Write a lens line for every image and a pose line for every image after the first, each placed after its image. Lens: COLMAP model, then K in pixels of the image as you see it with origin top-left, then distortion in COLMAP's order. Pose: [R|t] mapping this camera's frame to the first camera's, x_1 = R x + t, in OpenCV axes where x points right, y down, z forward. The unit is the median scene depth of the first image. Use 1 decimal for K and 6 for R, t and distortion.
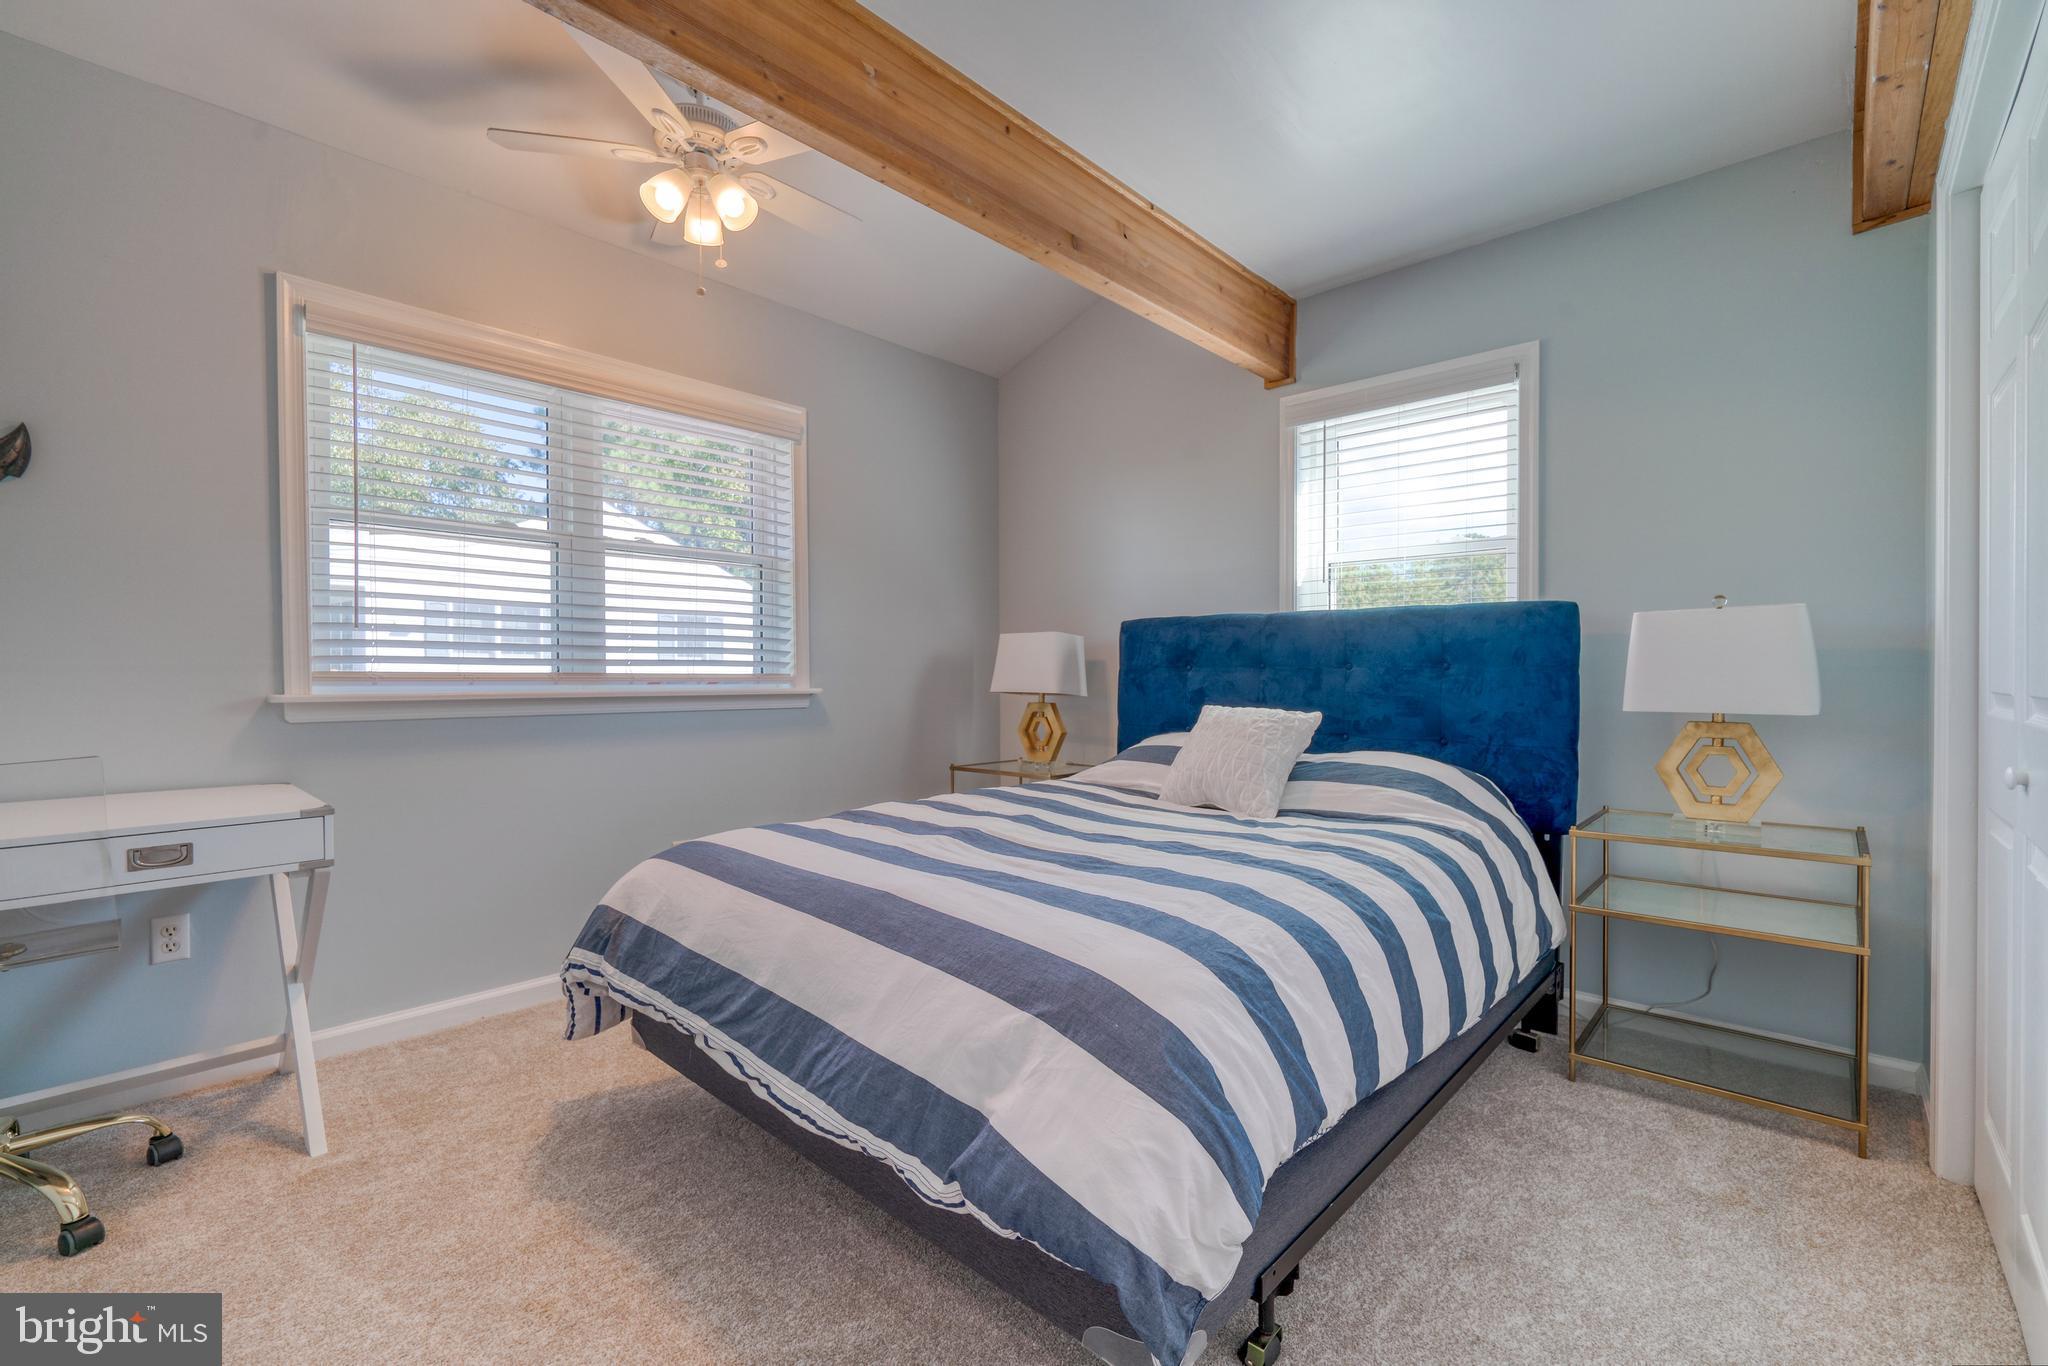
lens RADIAL K [[877.6, 0, 1024.0], [0, 877.6, 683.0], [0, 0, 1]] dist [0.000196, -0.000066]
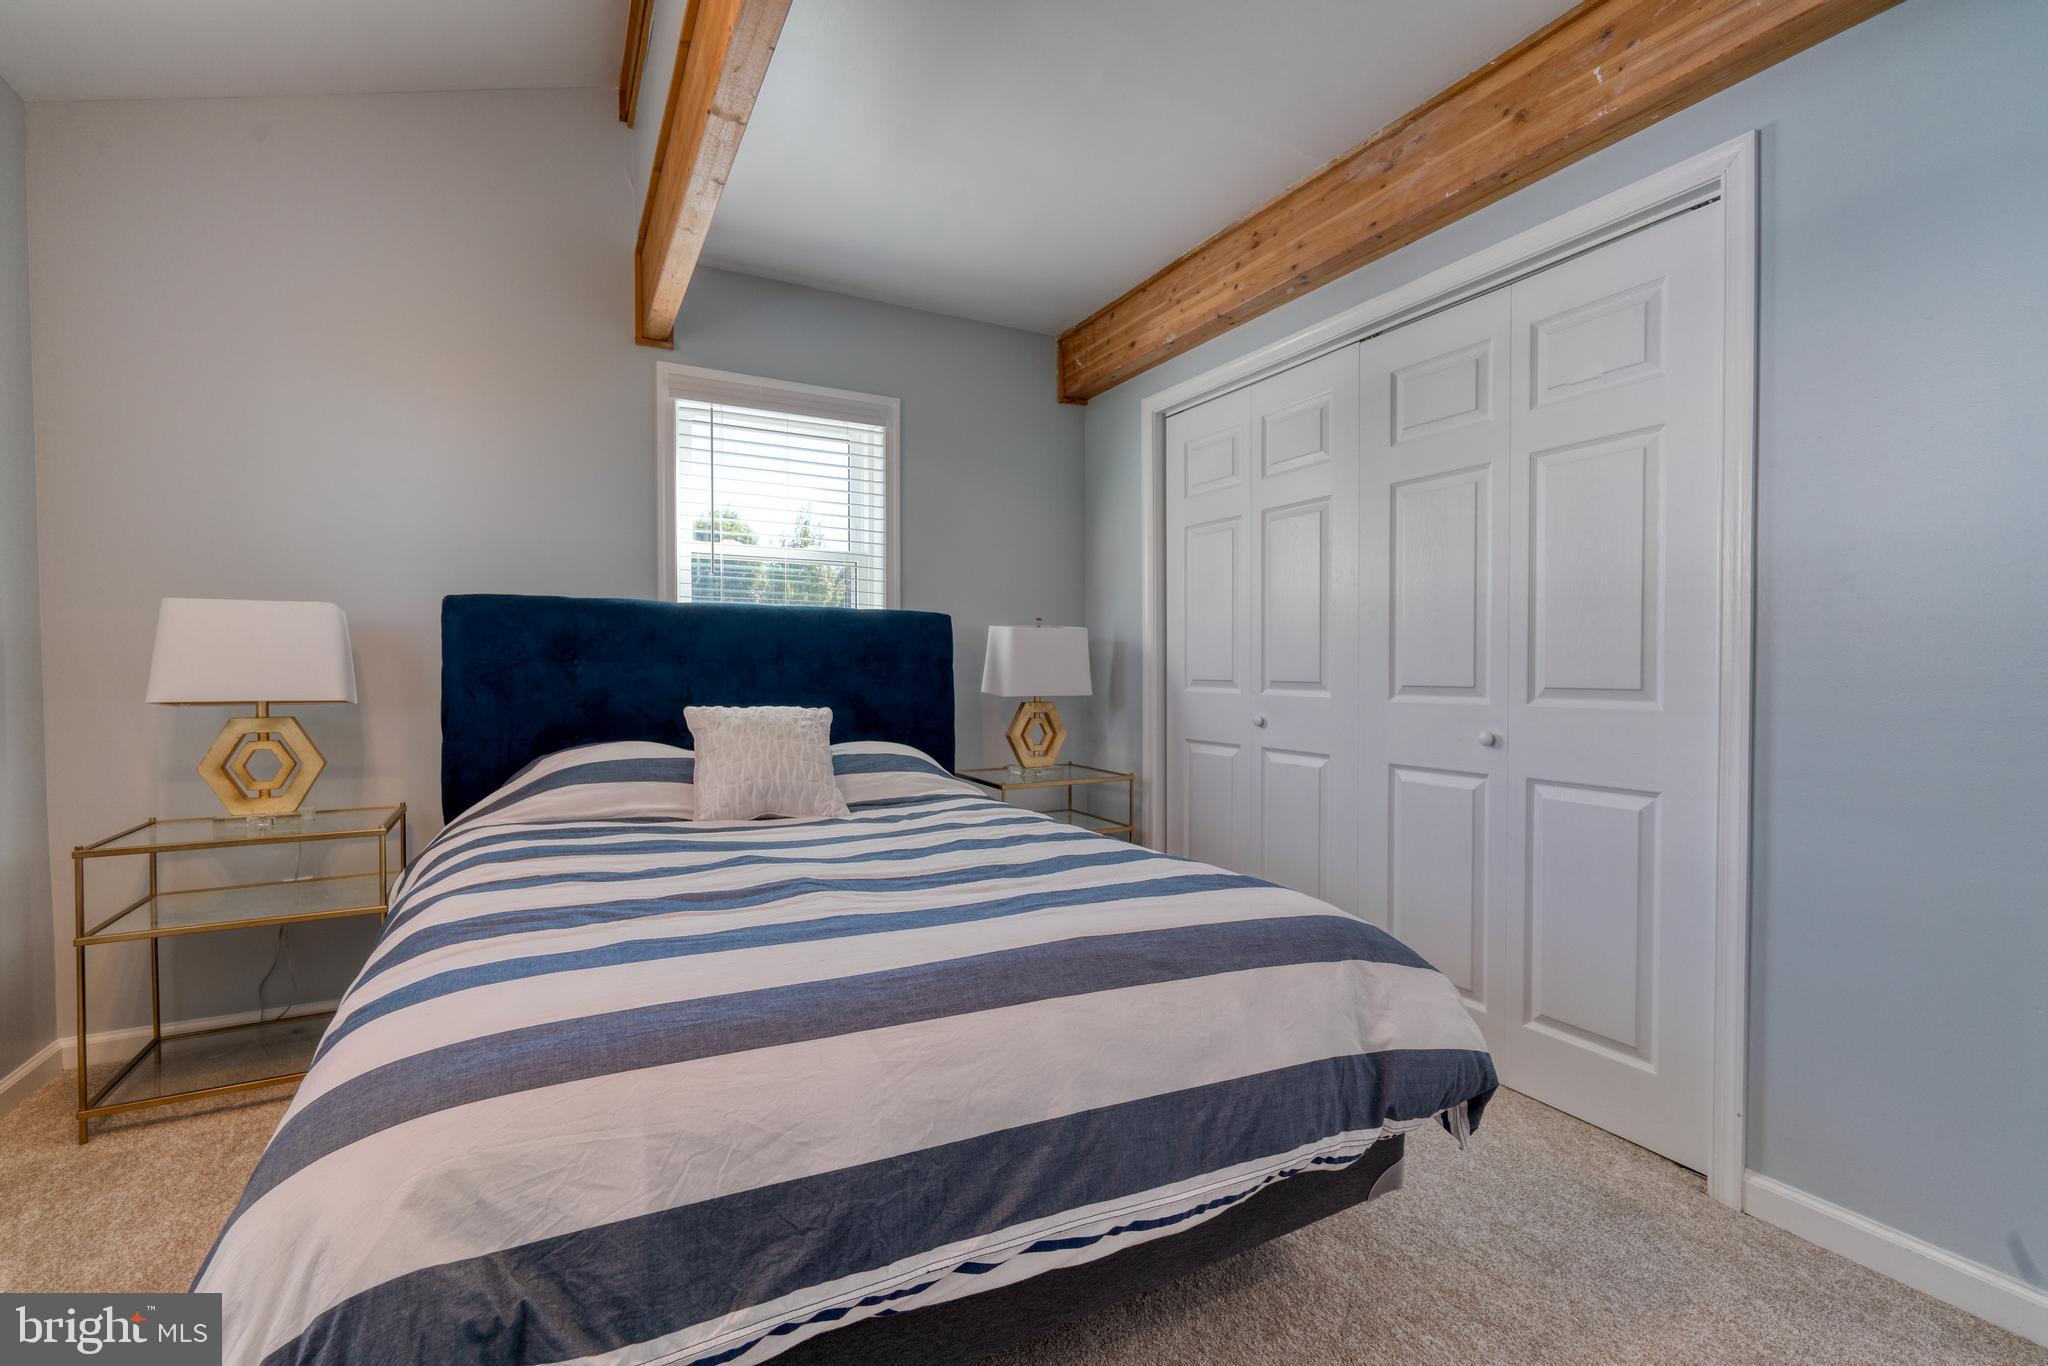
lens RADIAL K [[877.6, 0, 1024.0], [0, 877.6, 683.0], [0, 0, 1]] dist [0.000196, -0.000066]
pose [[0.320517, -0.016469, 0.947100, -0.535299], [0.008579, 0.999858, 0.014483, -0.007510], [-0.947204, 0.003483, 0.320613, 0.441755]]
